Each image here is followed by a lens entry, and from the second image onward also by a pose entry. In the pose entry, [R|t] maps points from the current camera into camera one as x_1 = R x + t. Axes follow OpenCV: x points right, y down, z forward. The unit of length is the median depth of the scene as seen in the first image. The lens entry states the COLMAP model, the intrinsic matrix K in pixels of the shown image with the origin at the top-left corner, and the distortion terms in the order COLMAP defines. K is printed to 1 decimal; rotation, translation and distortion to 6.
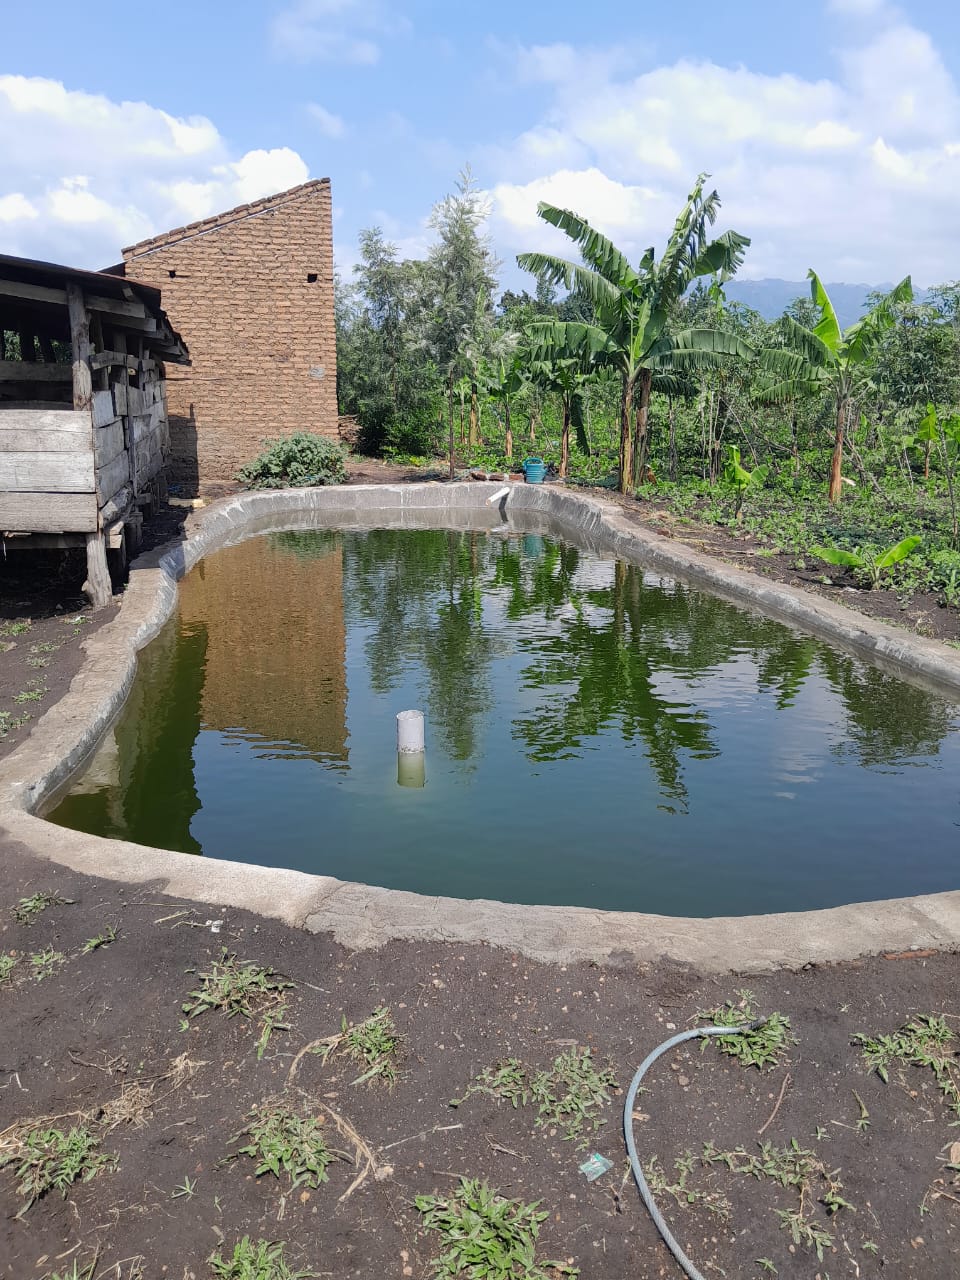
lens RADIAL K [[986.0, 0, 480.0], [0, 986.0, 640.0], [0, 0, 1]] dist [0.116671, -0.326401]
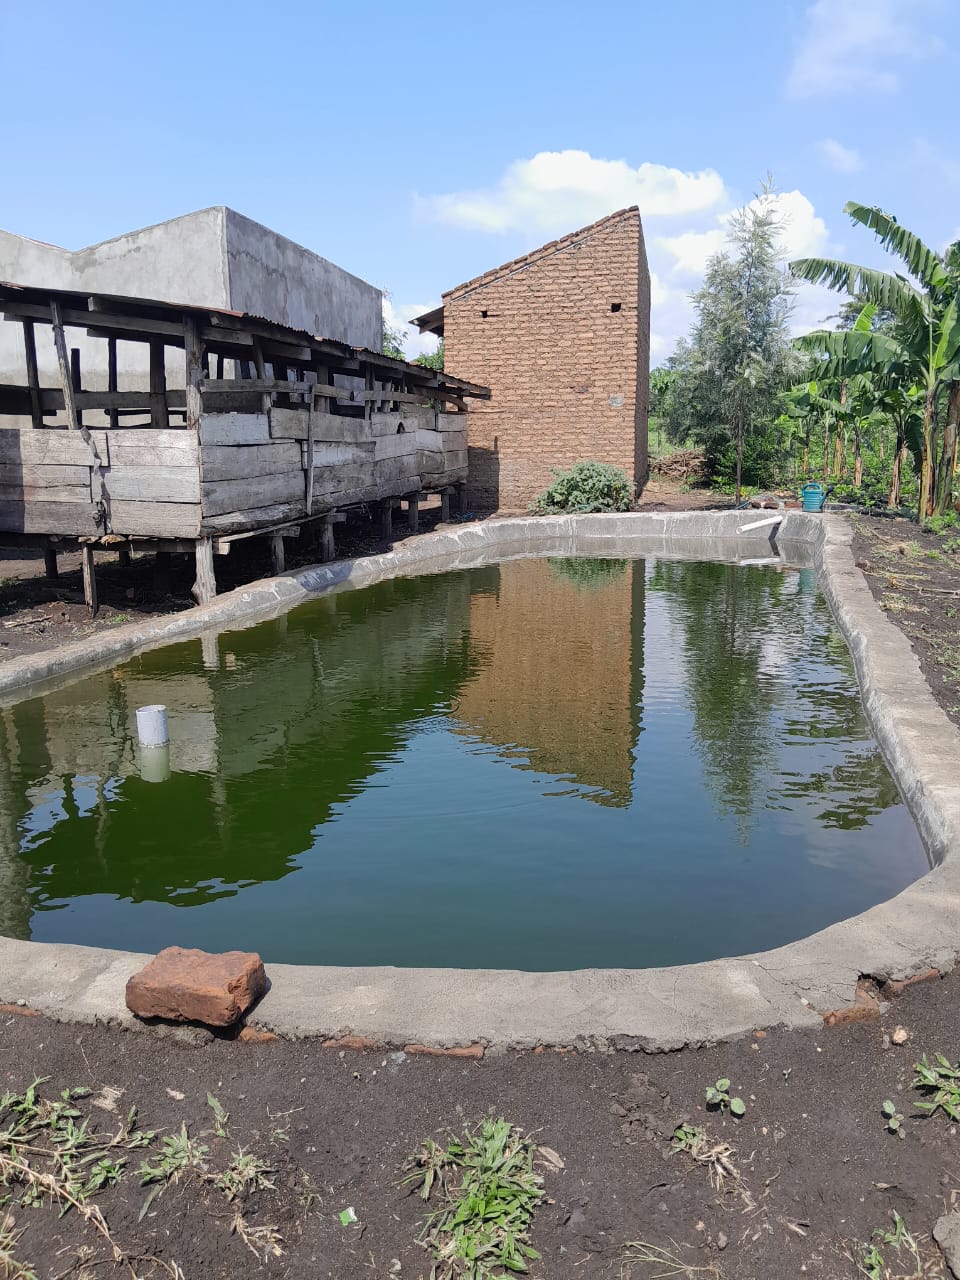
lens RADIAL K [[986.0, 0, 480.0], [0, 986.0, 640.0], [0, 0, 1]] dist [0.116671, -0.326401]
pose [[0.893186, 0.067529, -0.444588, 0.178947], [-0.085618, 0.996113, -0.020707, 0.000262], [0.441461, 0.056560, 0.895496, 0.068132]]
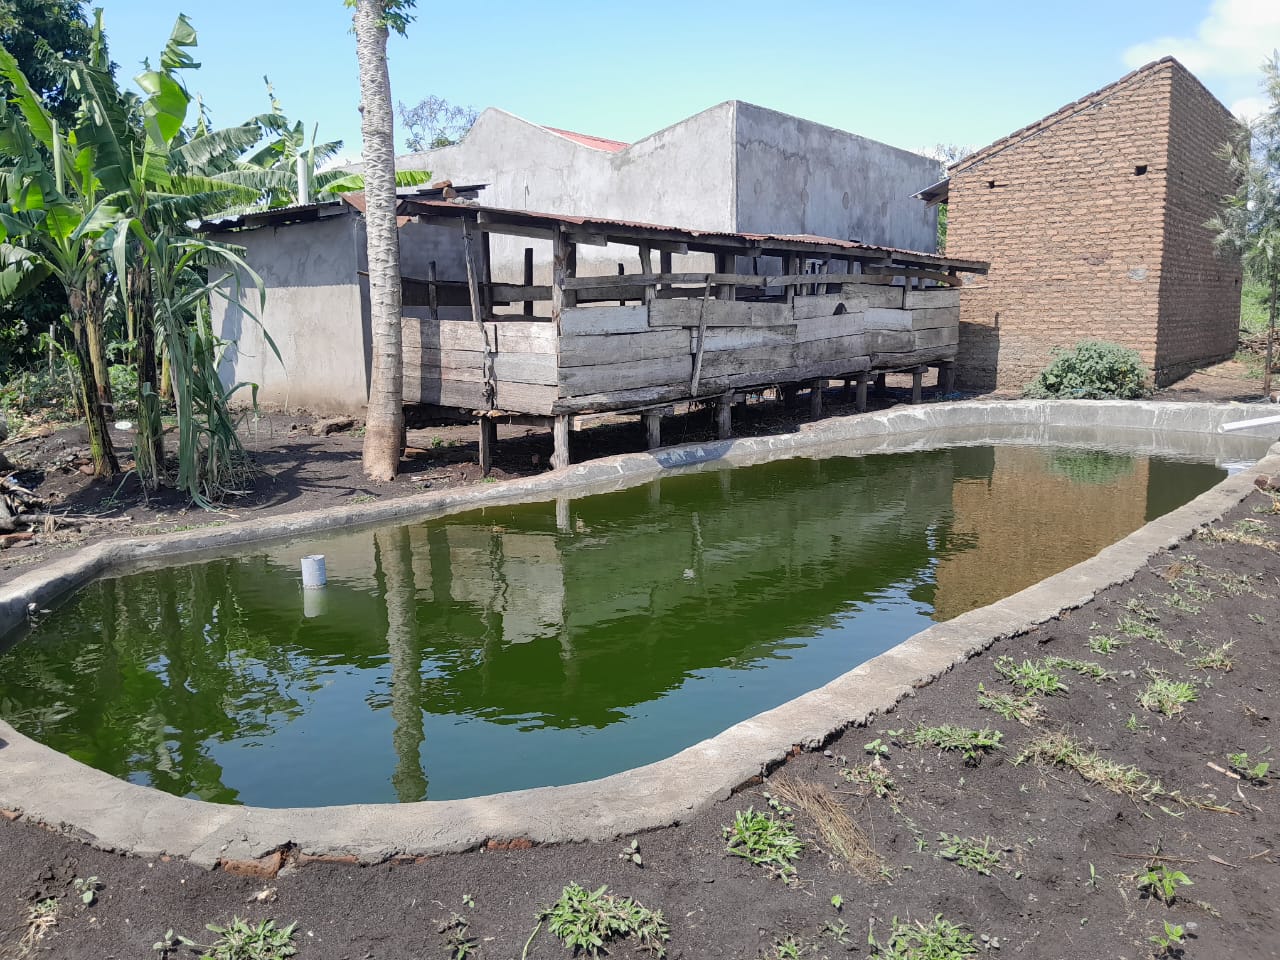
lens RADIAL K [[988.7, 0, 622.6], [0, 988.7, 481.4], [0, 0, 1]] dist [0.040294, -0.106217]
pose [[0.576472, 0.117826, -0.808577, 0.316509], [-0.171098, 0.985018, 0.021553, -0.030915], [0.799003, 0.125922, 0.587995, 0.151225]]
